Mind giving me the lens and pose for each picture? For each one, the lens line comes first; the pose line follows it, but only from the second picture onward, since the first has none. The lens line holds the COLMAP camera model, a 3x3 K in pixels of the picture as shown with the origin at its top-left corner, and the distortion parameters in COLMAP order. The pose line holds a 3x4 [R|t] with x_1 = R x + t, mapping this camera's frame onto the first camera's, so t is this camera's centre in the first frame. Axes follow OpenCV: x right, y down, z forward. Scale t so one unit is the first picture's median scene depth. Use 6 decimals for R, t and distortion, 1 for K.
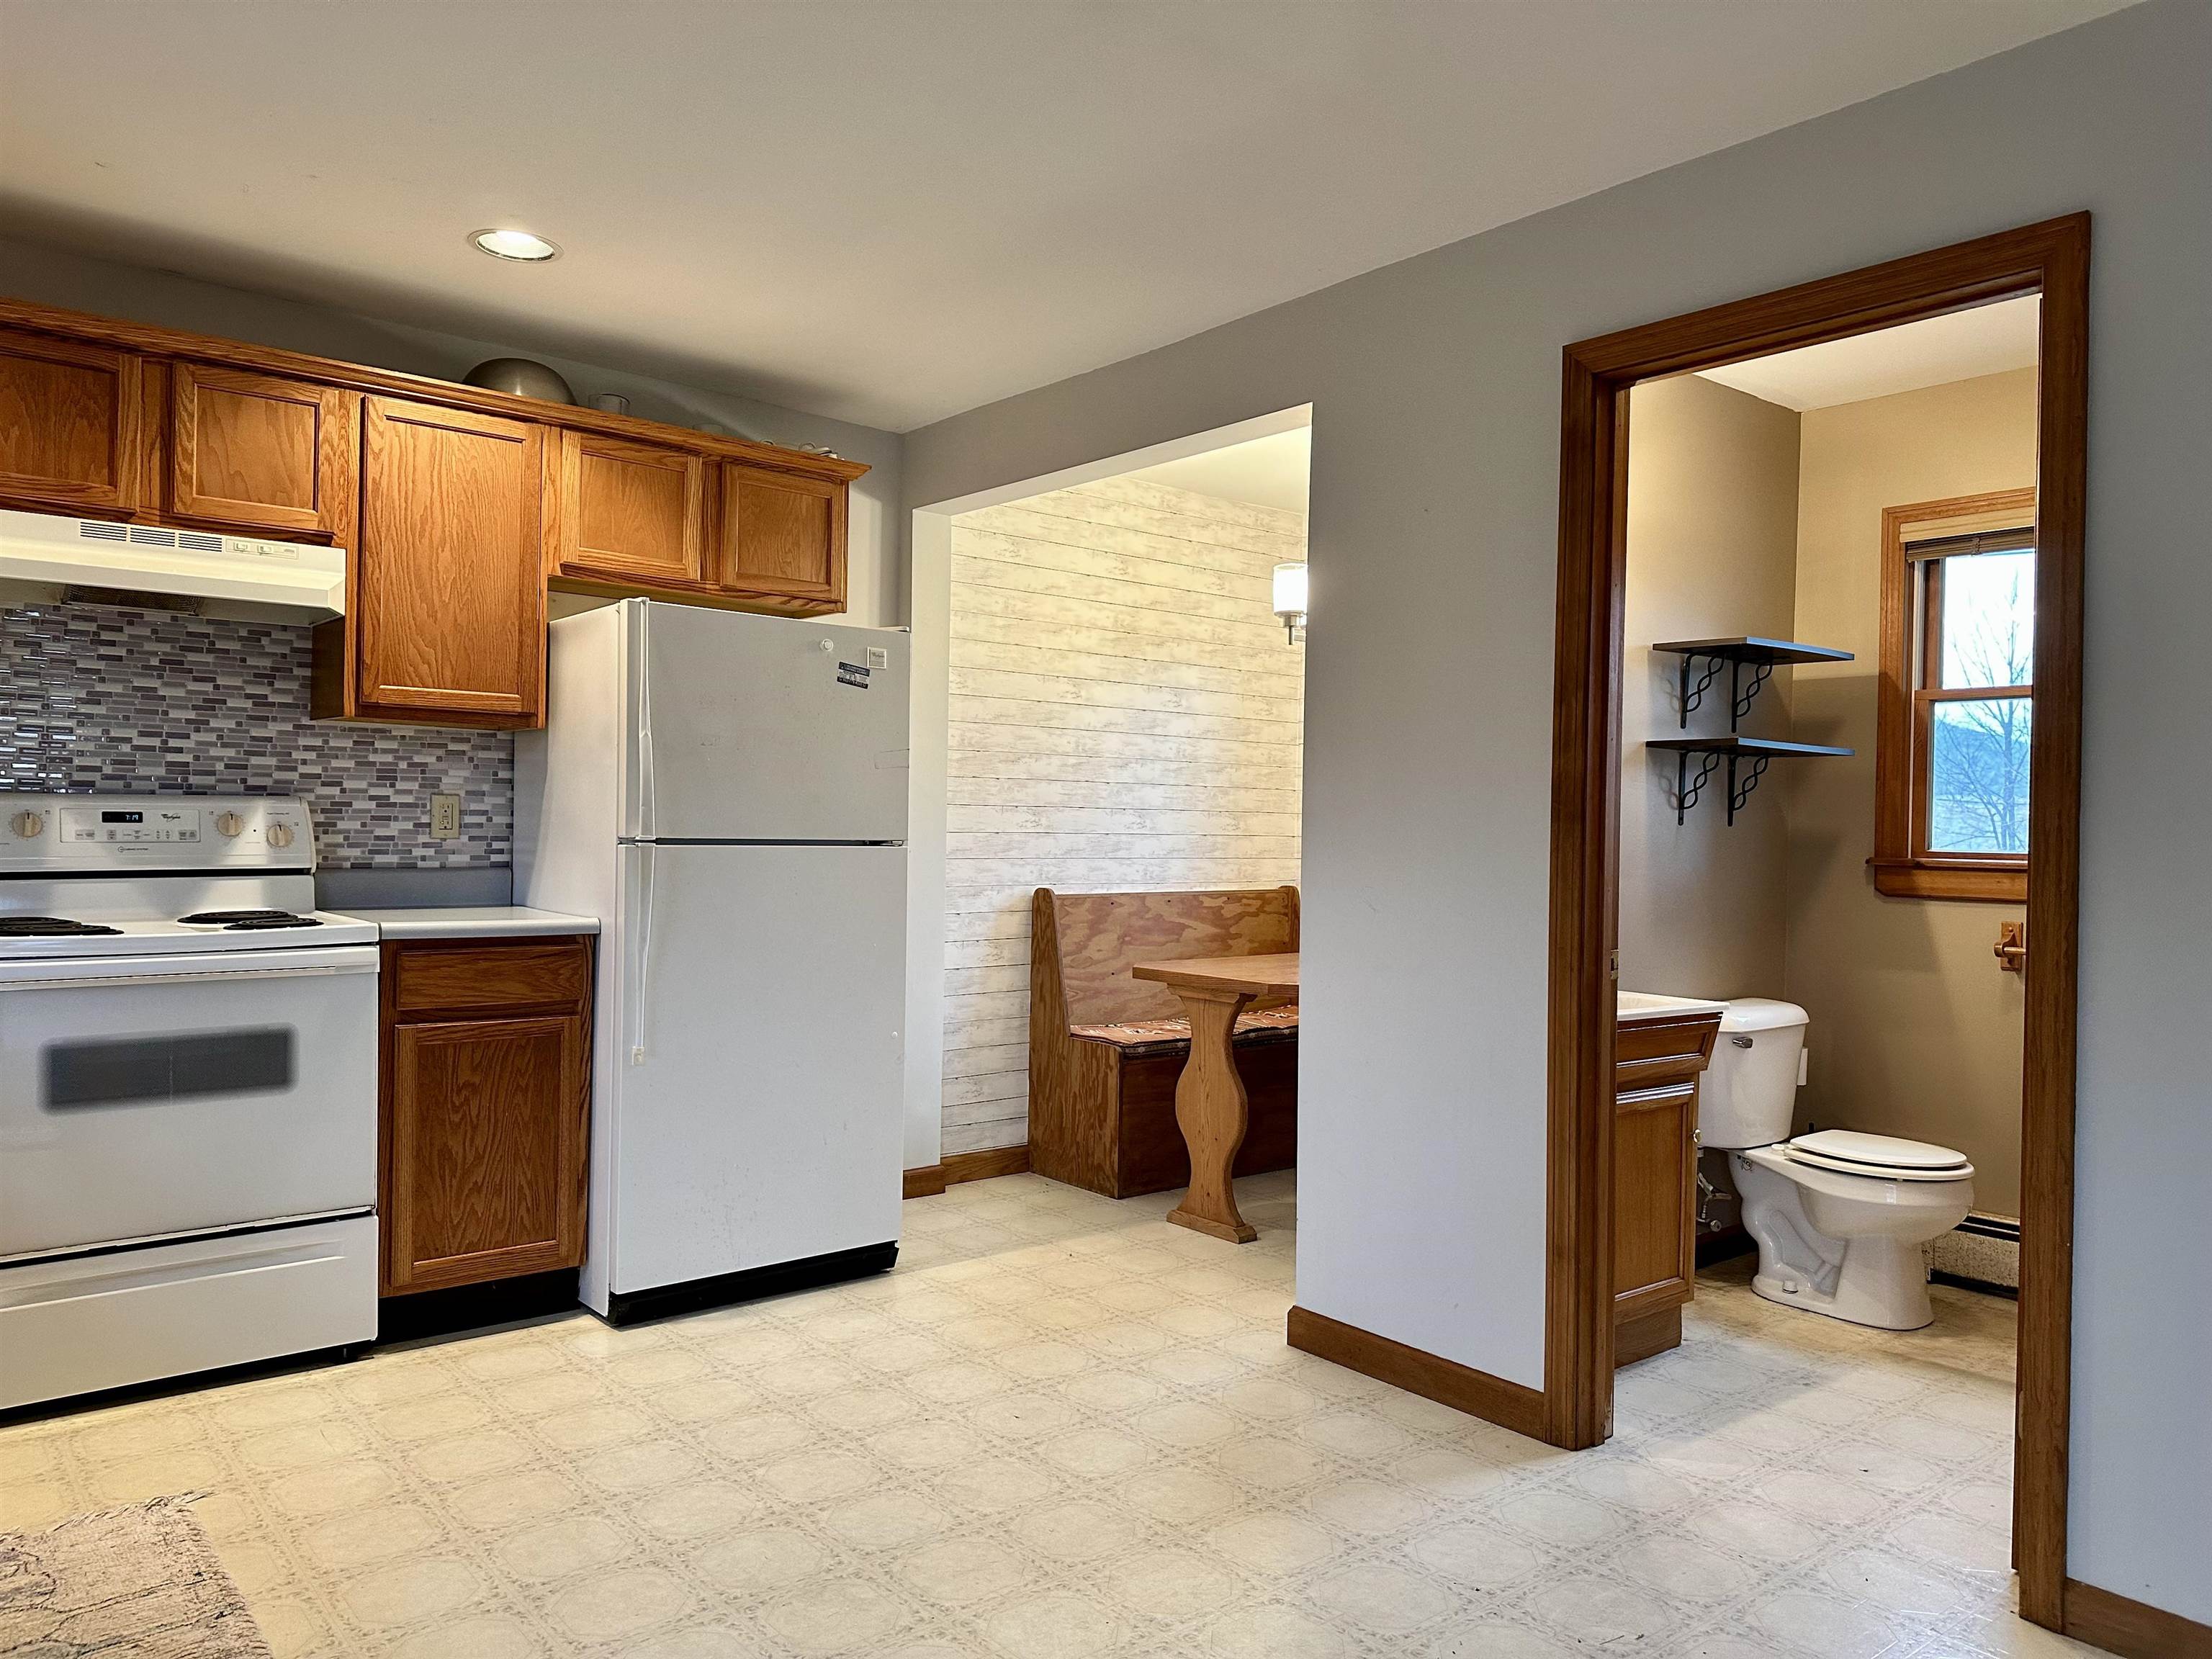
lens RADIAL K [[1532.8, 0, 1118.8], [0, 1532.8, 847.8], [0, 0, 1]] dist [0.023423, -0.029740]
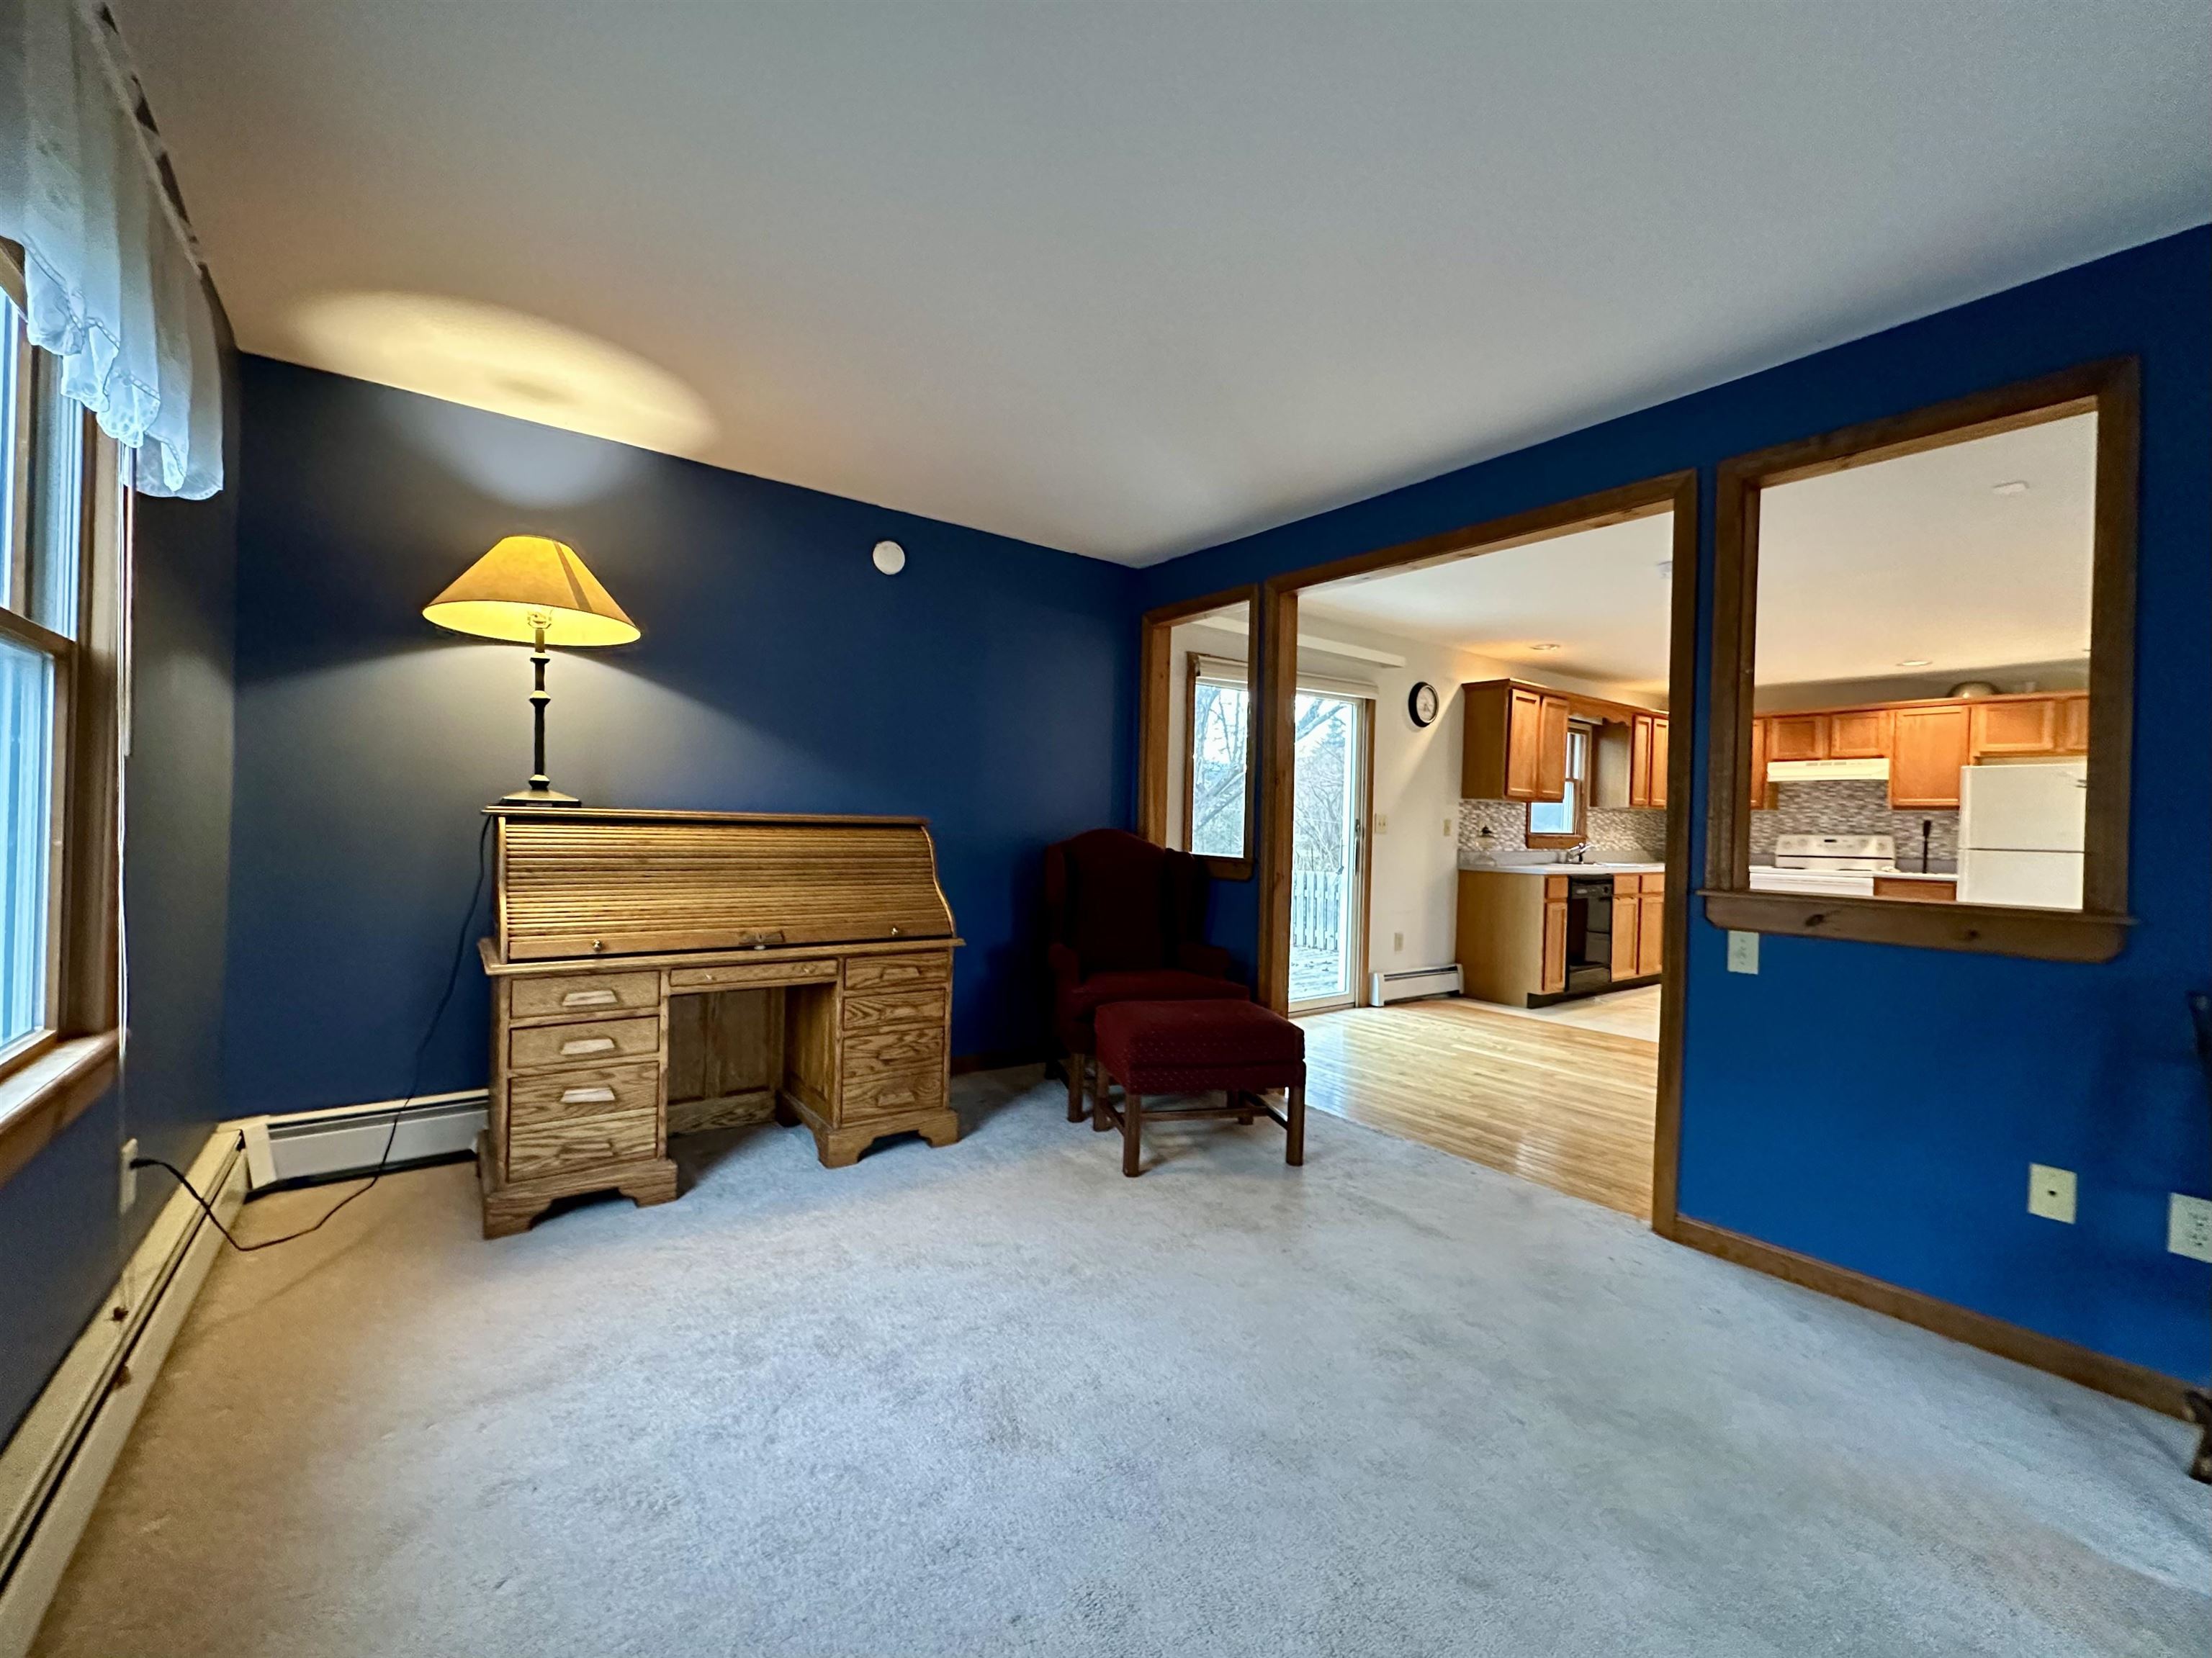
lens RADIAL K [[907.7, 0, 1106.1], [0, 907.7, 831.1], [0, 0, 1]] dist [-0.003757, 0.000276]
pose [[-0.043968, -0.011867, -0.998962, 1.454196], [-0.039324, 0.999175, -0.010139, 0.042427], [0.998259, 0.038838, -0.044398, -0.548704]]
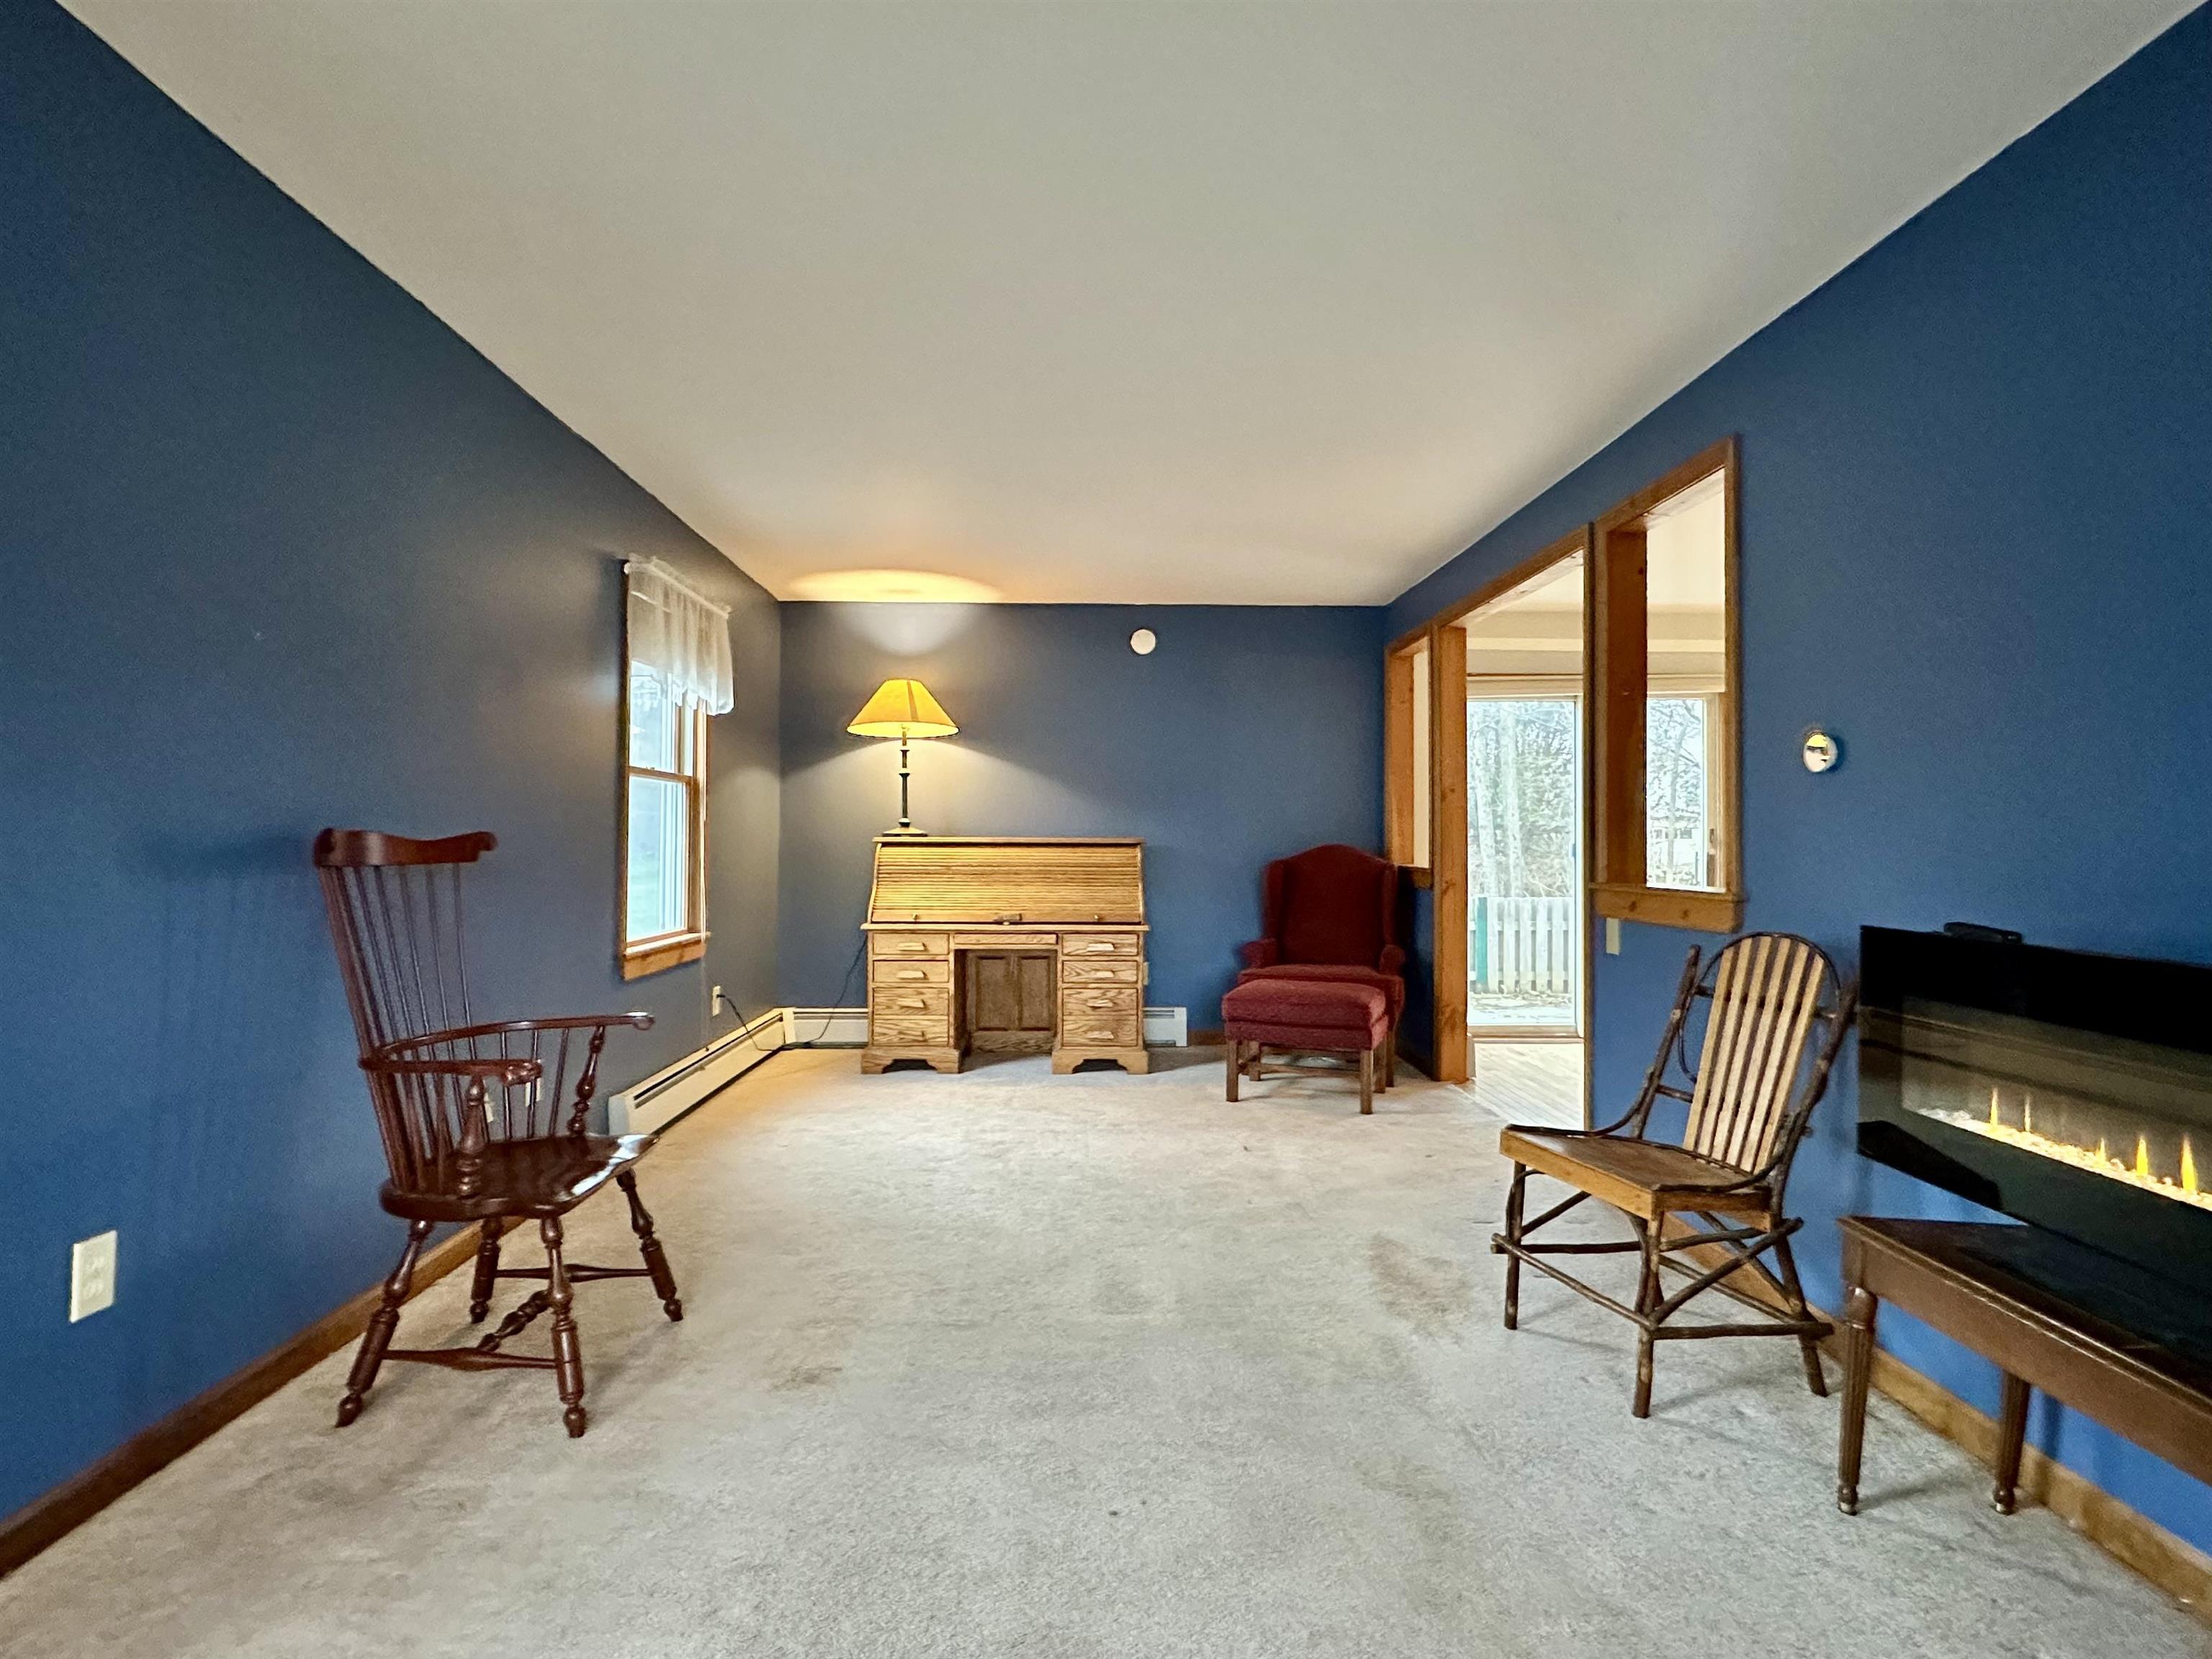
lens RADIAL K [[1149.5, 0, 1107.3], [0, 1149.5, 833.2], [0, 0, 1]] dist [-0.004616, -0.001204]
pose [[-0.615607, -0.026157, -0.787619, 1.823027], [-0.025189, 0.999591, -0.013509, 0.042233], [0.787651, 0.011524, -0.616014, 0.176220]]
